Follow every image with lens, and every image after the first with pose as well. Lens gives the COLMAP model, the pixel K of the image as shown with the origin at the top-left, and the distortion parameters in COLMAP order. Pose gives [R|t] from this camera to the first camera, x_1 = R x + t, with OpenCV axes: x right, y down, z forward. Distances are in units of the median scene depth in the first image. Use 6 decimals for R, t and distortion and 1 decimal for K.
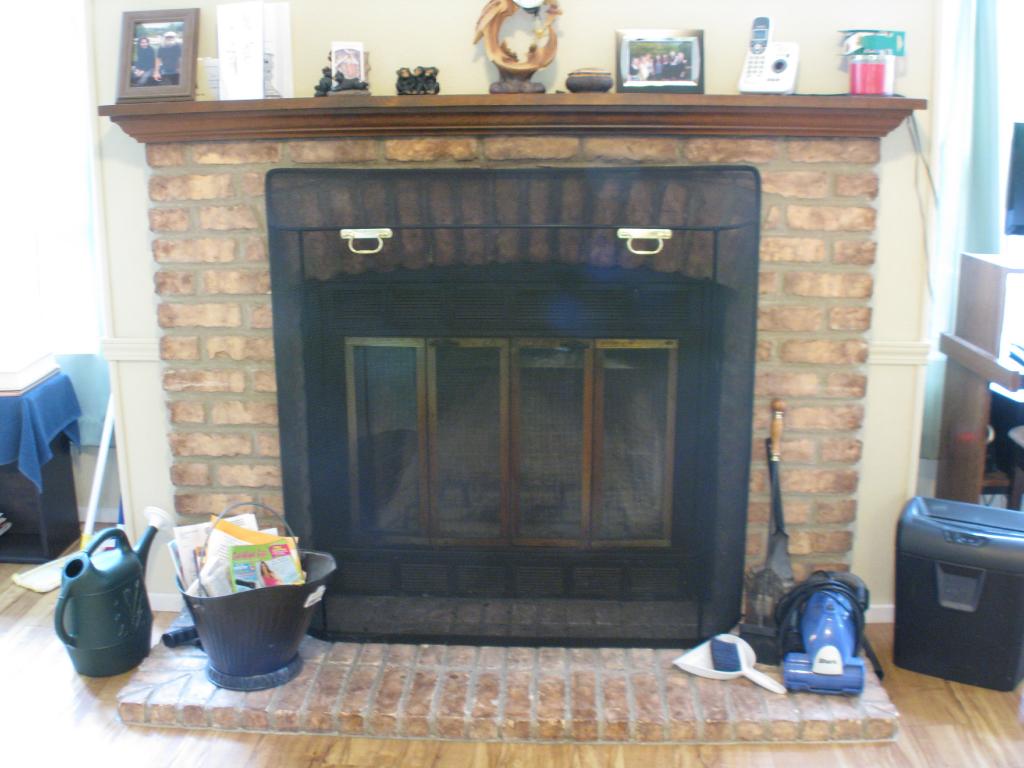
lens RADIAL K [[1113.6, 0, 512.0], [0, 1113.6, 384.0], [0, 0, 1]] dist [-0.205266, 0.034241]
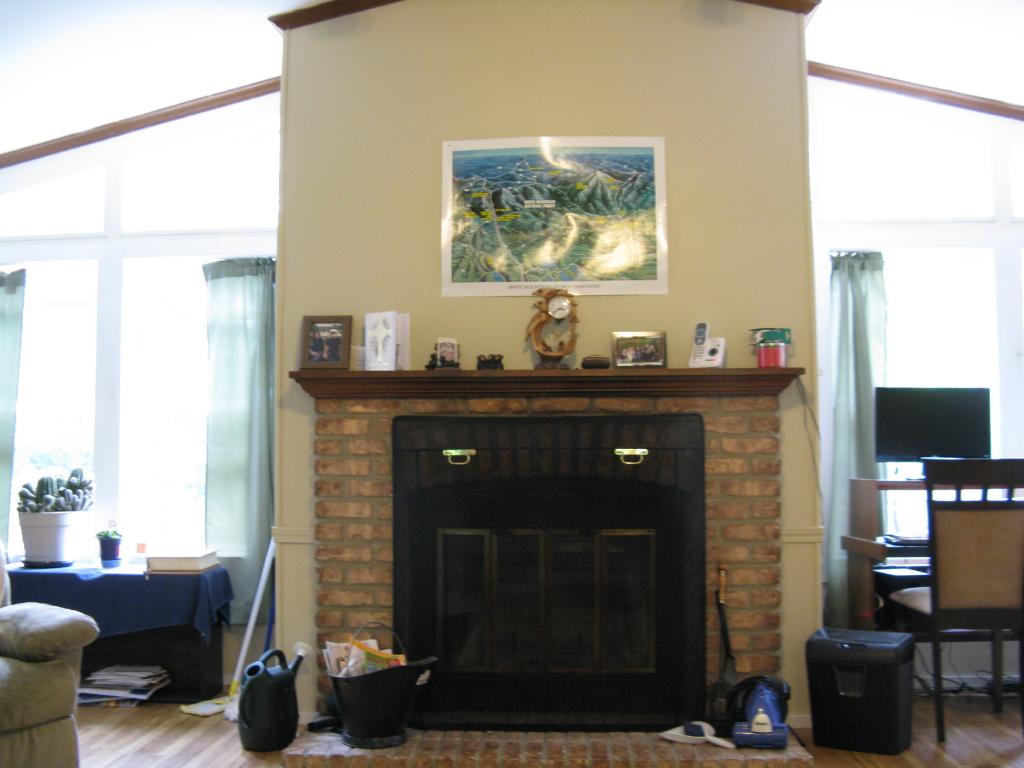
lens RADIAL K [[1036.0, 0, 516.2], [0, 1036.0, 397.0], [0, 0, 1]] dist [-0.148998, 0.013701]
pose [[0.999990, 0.003750, 0.002505, -0.050534], [-0.002846, 0.955689, -0.294365, 0.219722], [-0.003498, 0.294355, 0.955690, -0.444516]]
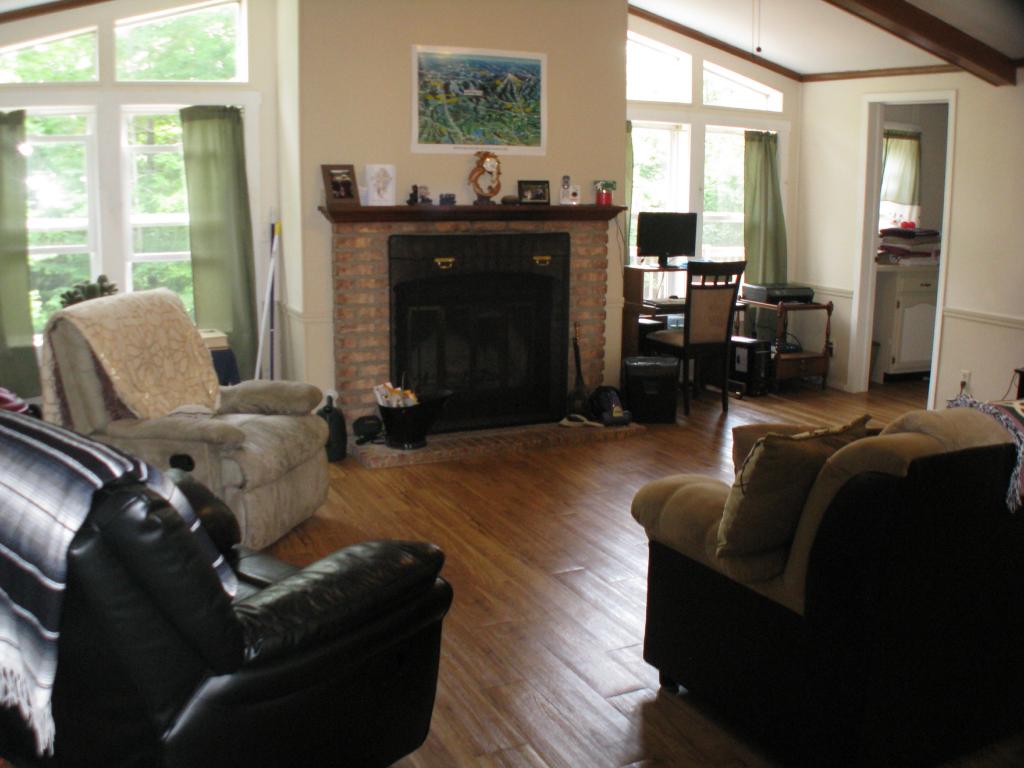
lens RADIAL K [[1014.8, 0, 512.0], [0, 1014.8, 384.0], [0, 0, 1]] dist [-0.257157, 0.144444]
pose [[0.872012, -0.078149, 0.483206, -1.074776], [0.100186, 0.994769, -0.019914, 0.195502], [-0.479122, 0.065775, 0.875280, -1.016152]]
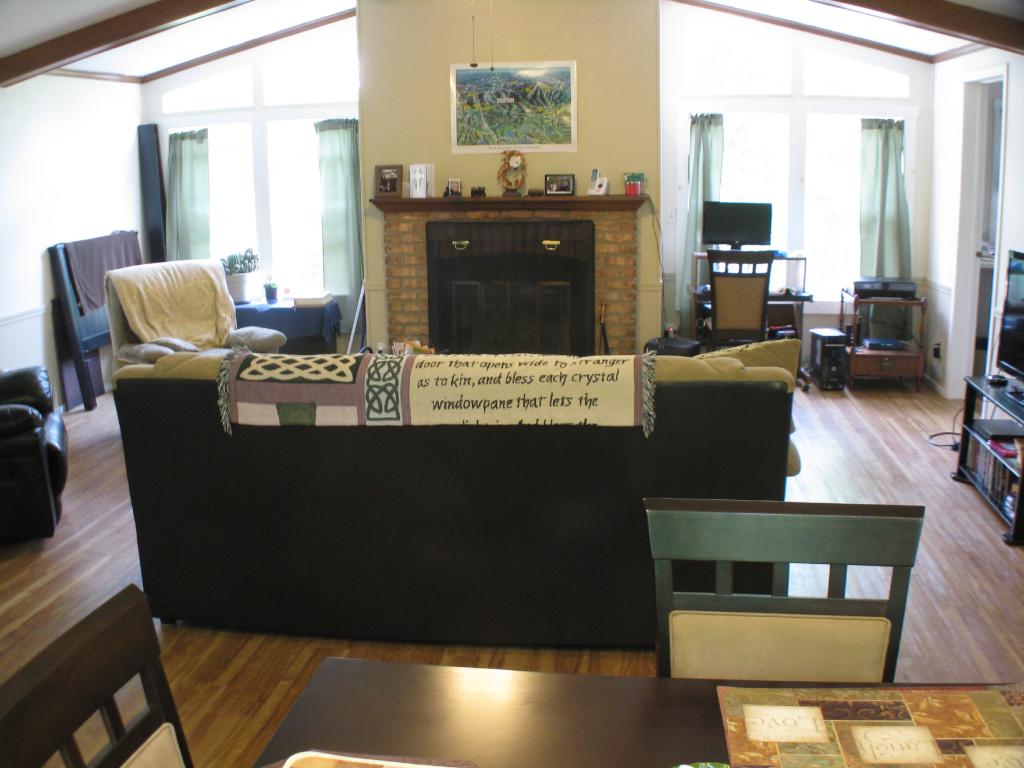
lens RADIAL K [[1014.8, 0, 512.0], [0, 1014.8, 384.0], [0, 0, 1]] dist [-0.257157, 0.144444]
pose [[0.997537, 0.009719, -0.069468, 0.195176], [-0.011469, 0.999626, -0.024839, 0.302830], [0.069201, 0.025574, 0.997275, -1.658373]]
